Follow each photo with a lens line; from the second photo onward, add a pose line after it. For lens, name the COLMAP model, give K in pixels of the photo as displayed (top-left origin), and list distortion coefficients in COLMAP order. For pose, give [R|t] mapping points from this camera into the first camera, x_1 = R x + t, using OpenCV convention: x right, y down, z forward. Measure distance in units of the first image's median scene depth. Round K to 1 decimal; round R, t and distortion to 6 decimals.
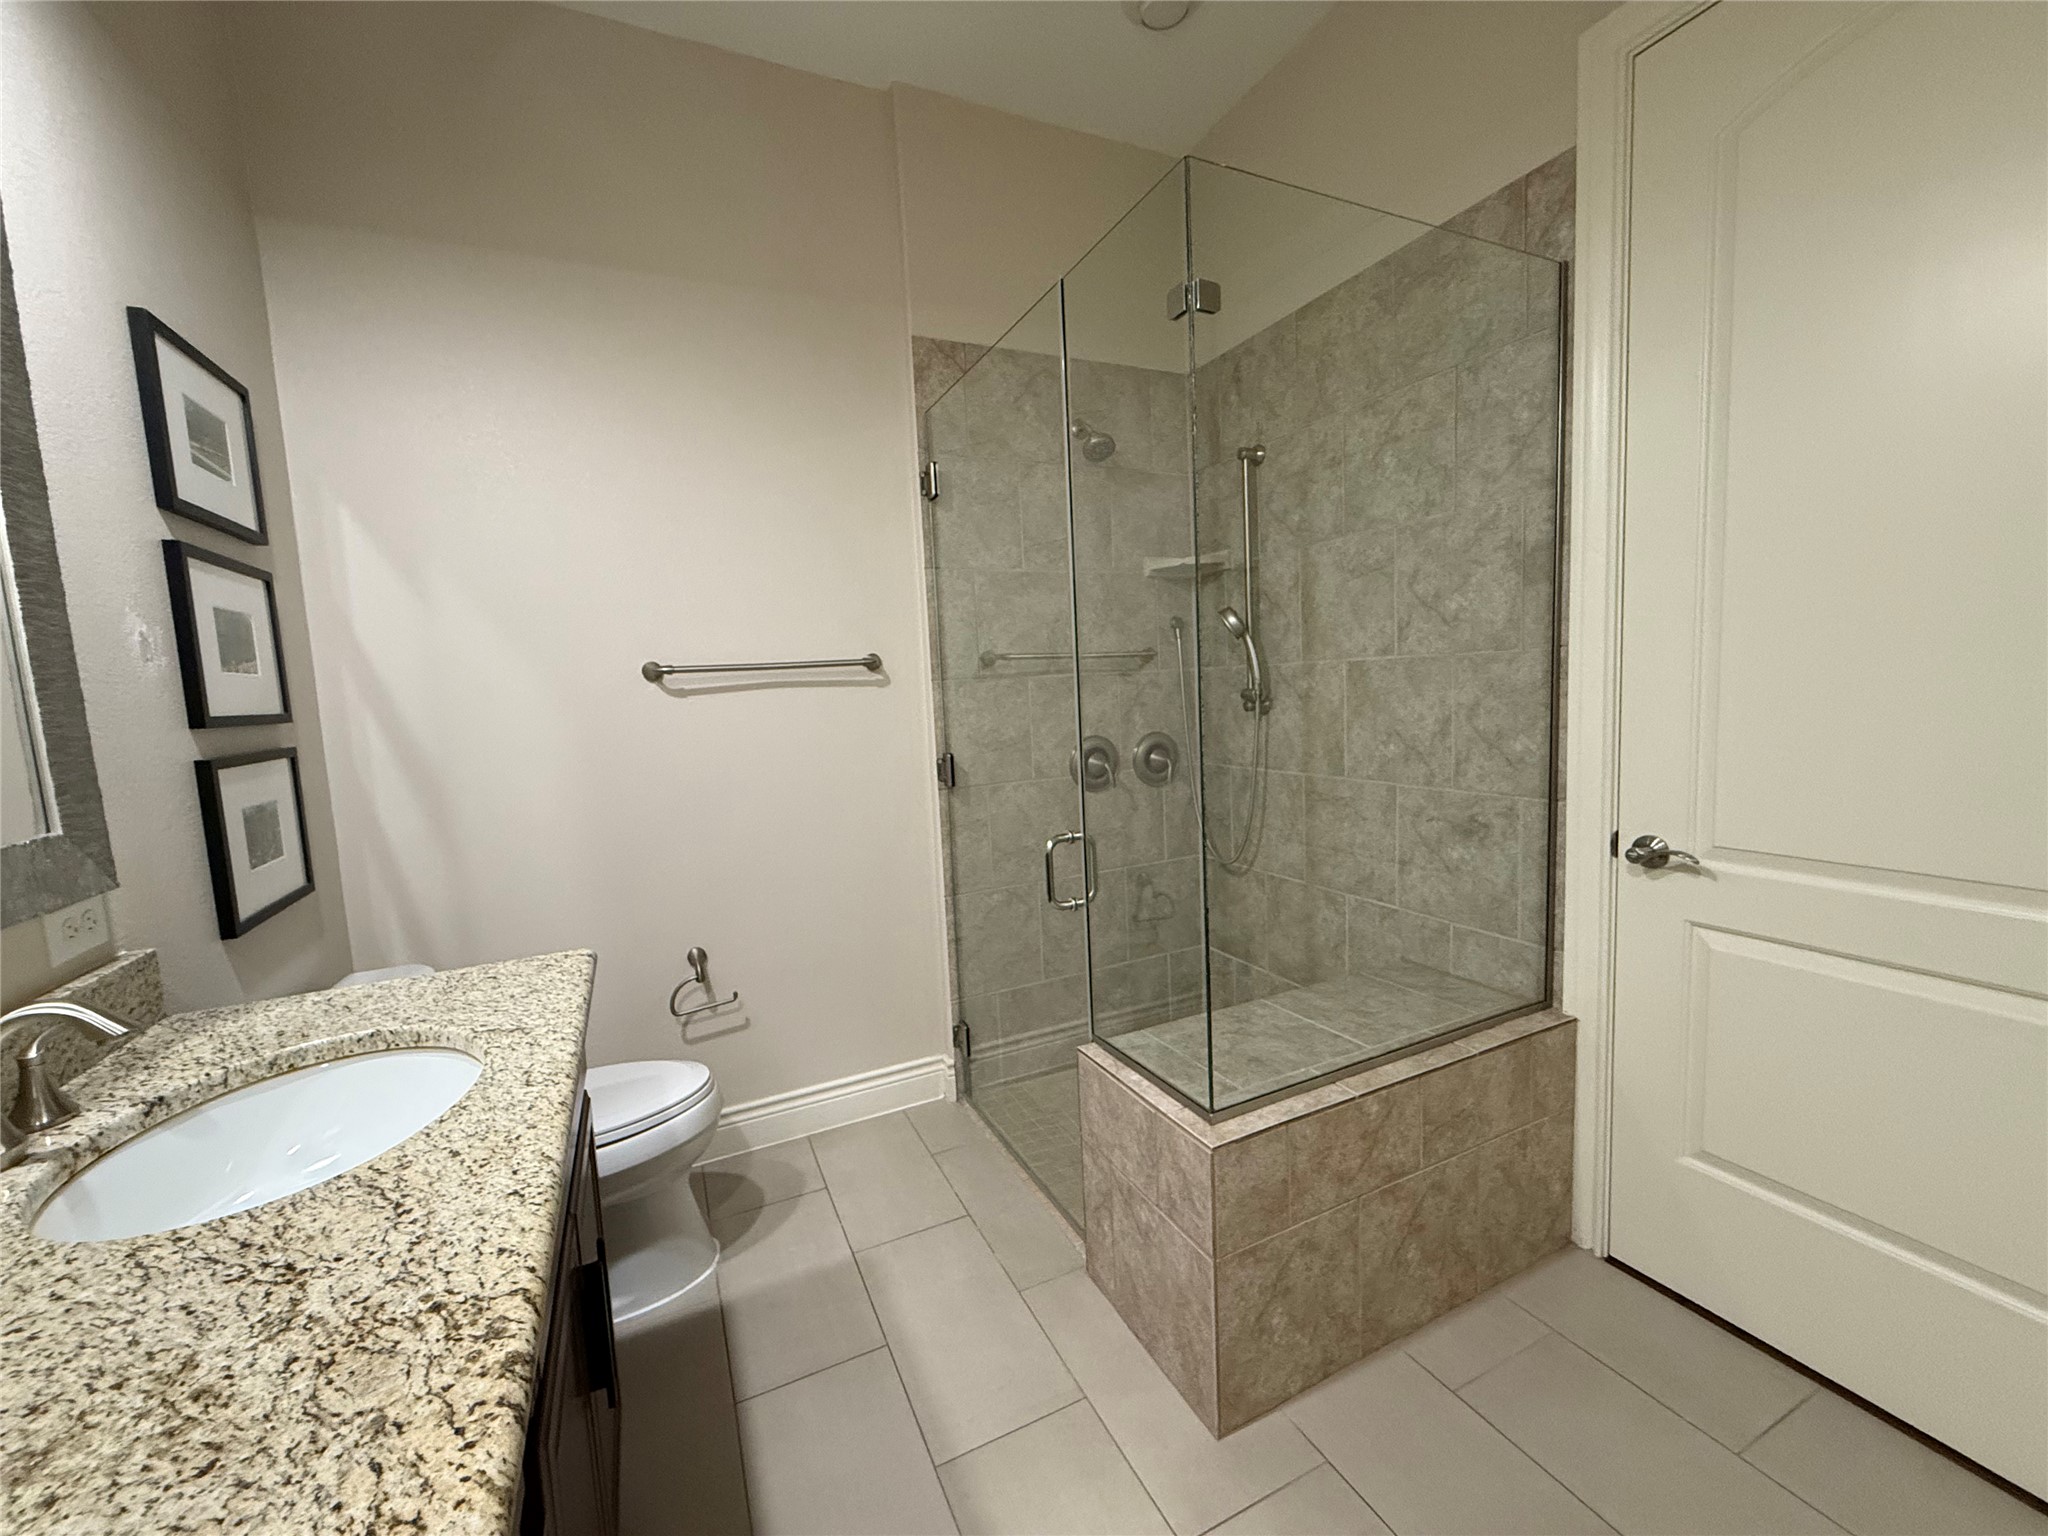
lens RADIAL K [[816.3, 0, 1035.5], [0, 816.3, 759.9], [0, 0, 1]] dist [-0.002808, 0.000126]
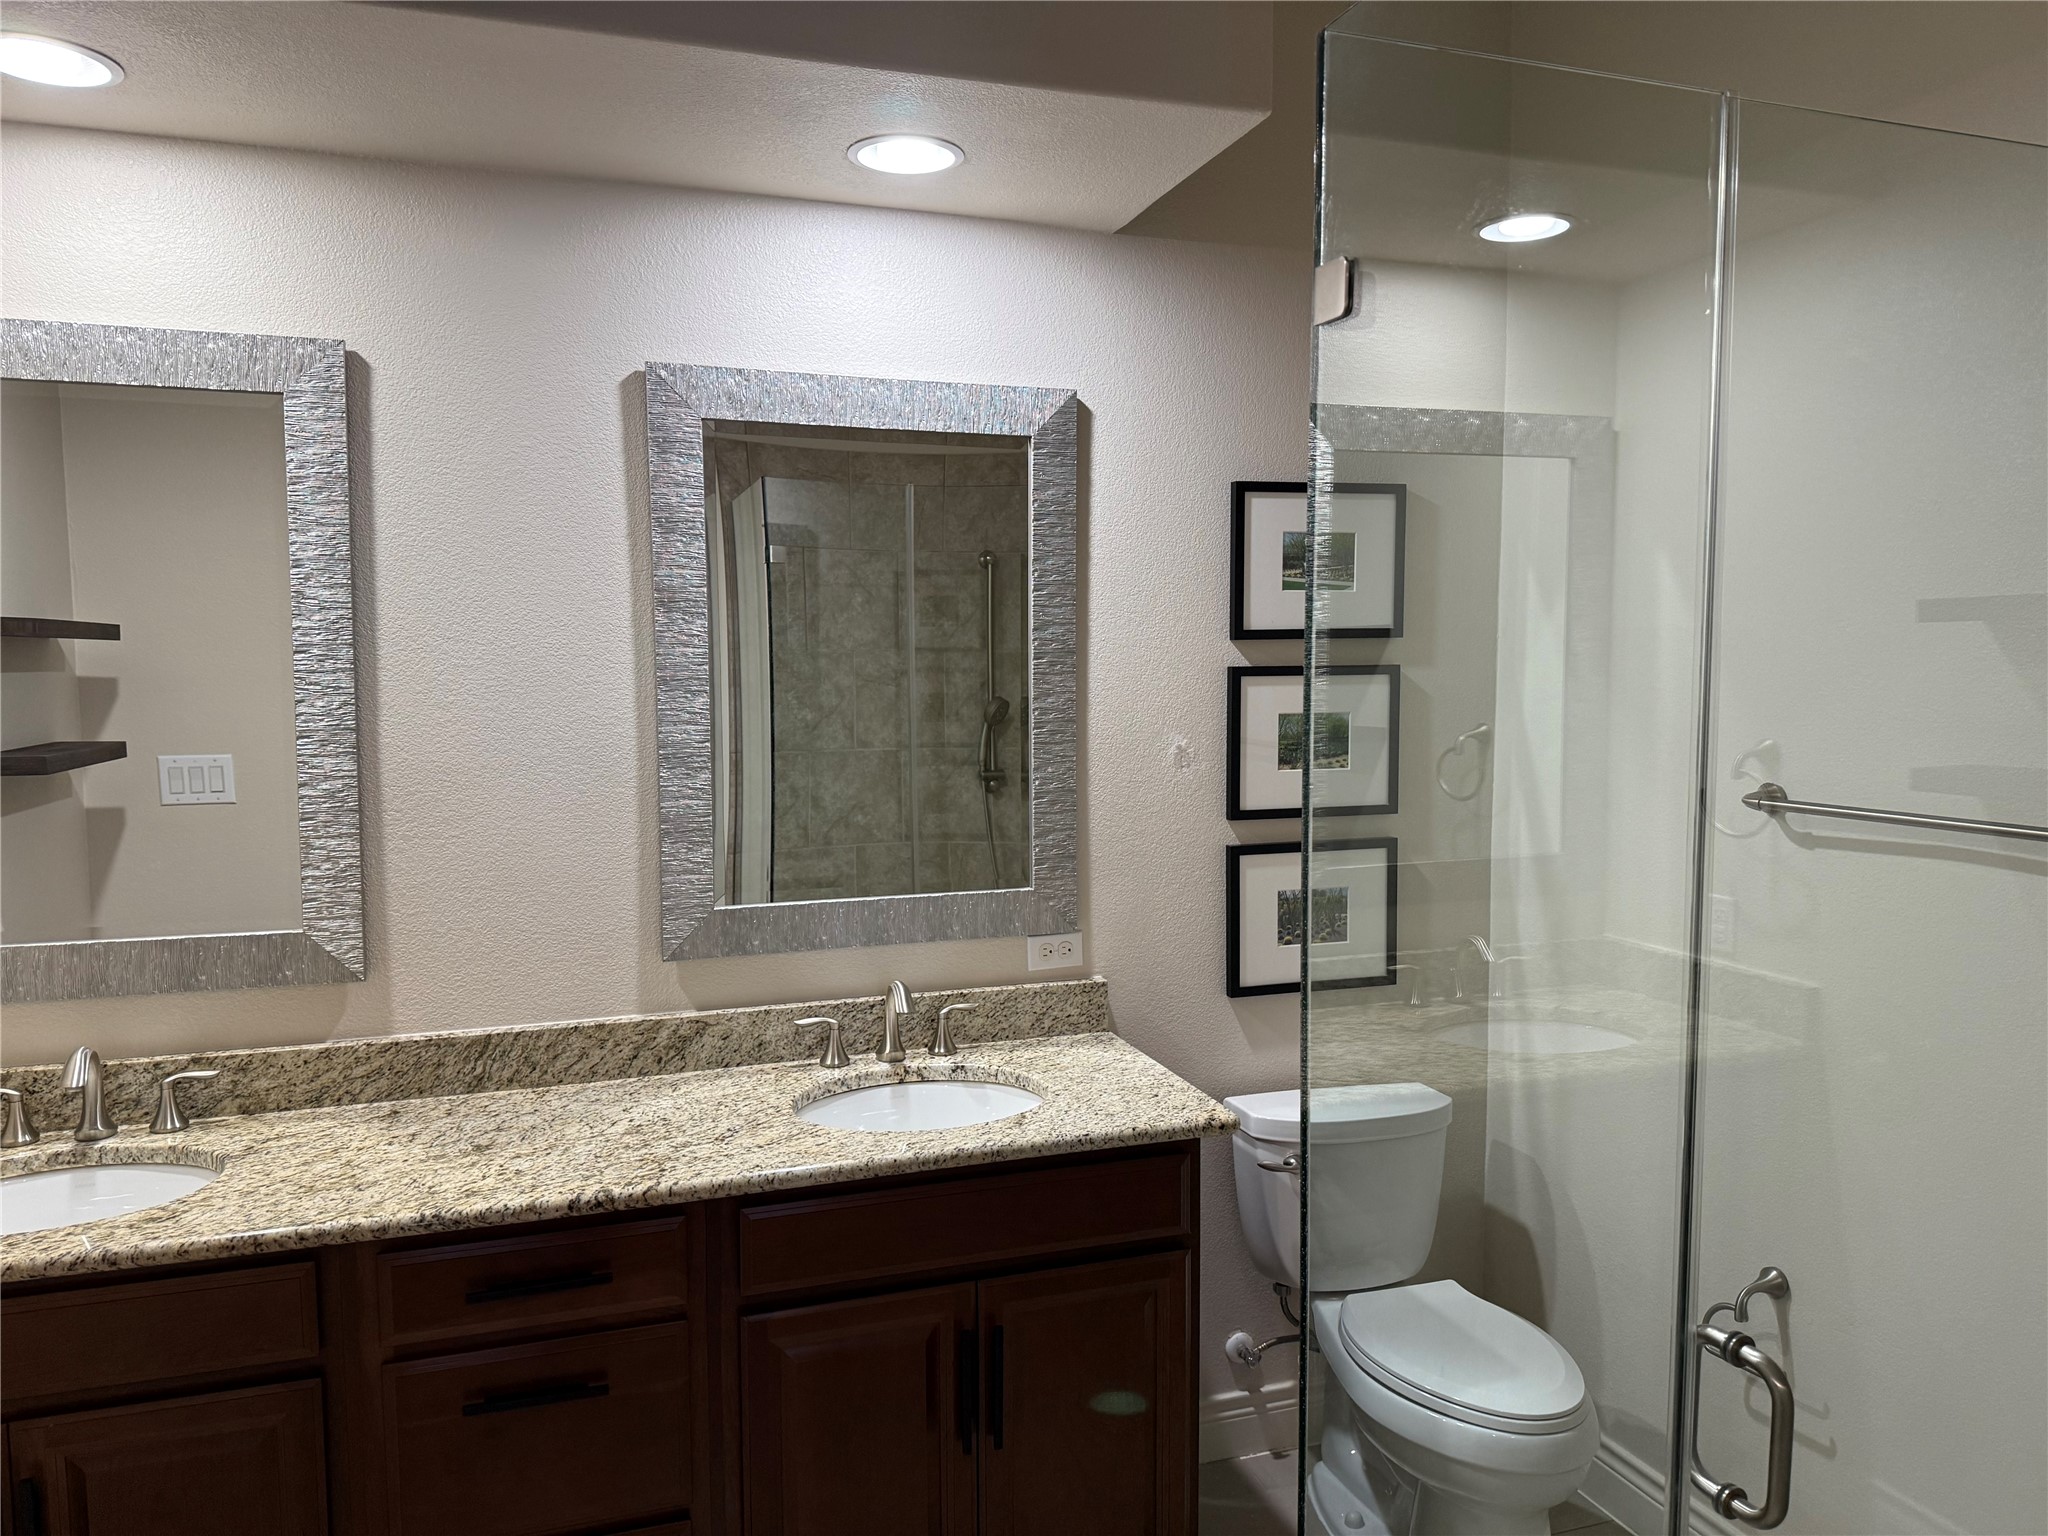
lens RADIAL K [[1431.5, 0, 1031.5], [0, 1431.5, 775.7], [0, 0, 1]] dist [0.018345, -0.020295]
pose [[-0.126192, 0.130591, -0.983373, 1.450610], [-0.090361, 0.985663, 0.142491, -0.507357], [0.987882, 0.106840, -0.112582, 1.265552]]
